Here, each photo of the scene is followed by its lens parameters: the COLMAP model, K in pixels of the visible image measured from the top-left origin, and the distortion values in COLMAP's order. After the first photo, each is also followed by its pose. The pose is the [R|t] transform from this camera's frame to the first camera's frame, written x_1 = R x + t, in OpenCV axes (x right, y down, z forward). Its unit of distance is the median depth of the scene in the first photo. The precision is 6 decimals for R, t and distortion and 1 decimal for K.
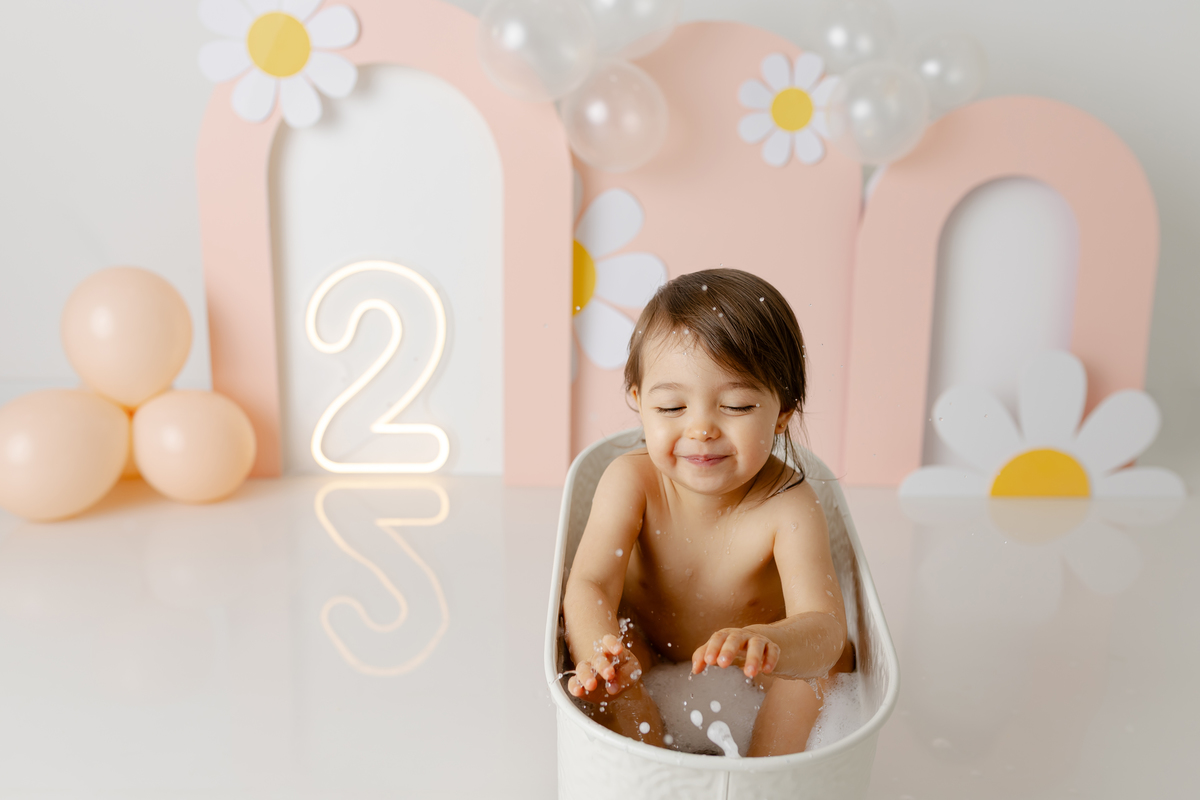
lens RADIAL K [[1152.7, 0, 580.4], [0, 1152.7, 399.4], [0, 0, 1]] dist [0.023096, 0.000000]
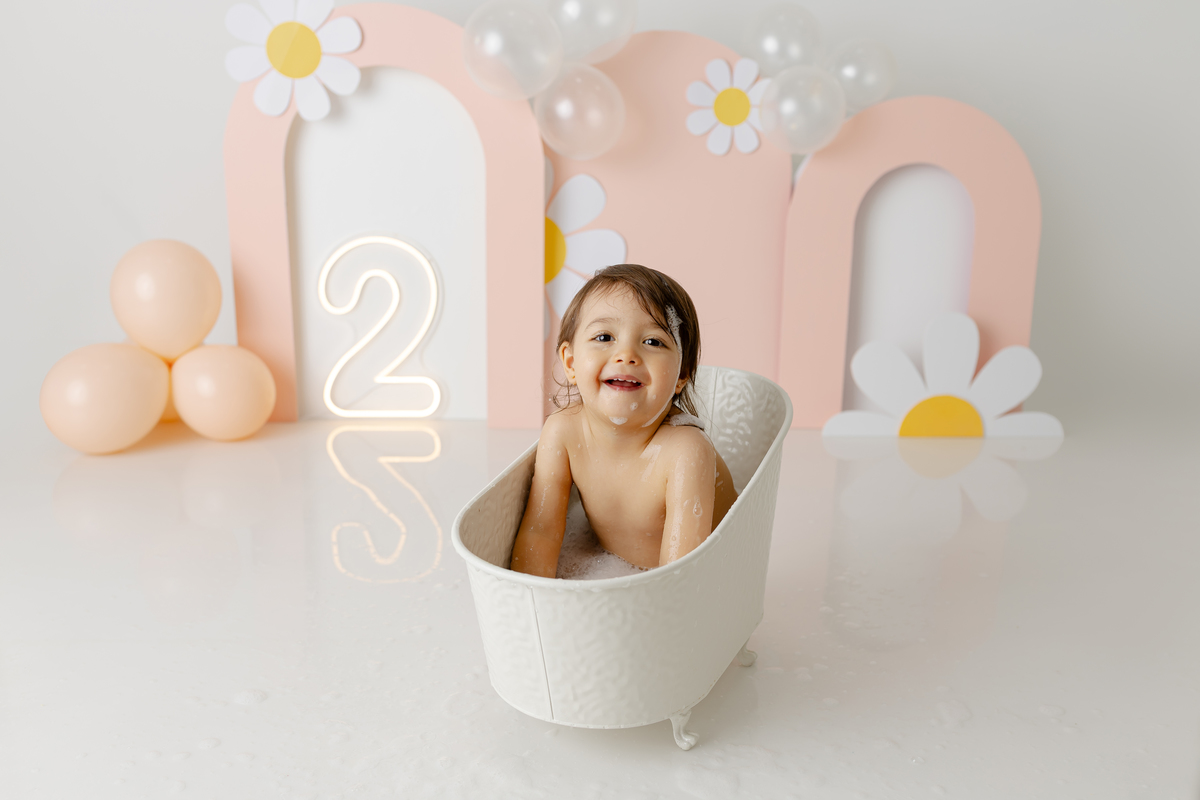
lens RADIAL K [[1152.7, 0, 591.5], [0, 1152.7, 414.7], [0, 0, 1]] dist [0.023096, 0.000000]
pose [[0.999877, -0.001082, 0.015675, 0.021707], [0.000711, 0.999720, 0.023646, 0.034595], [-0.015696, -0.023632, 0.999598, -0.180251]]
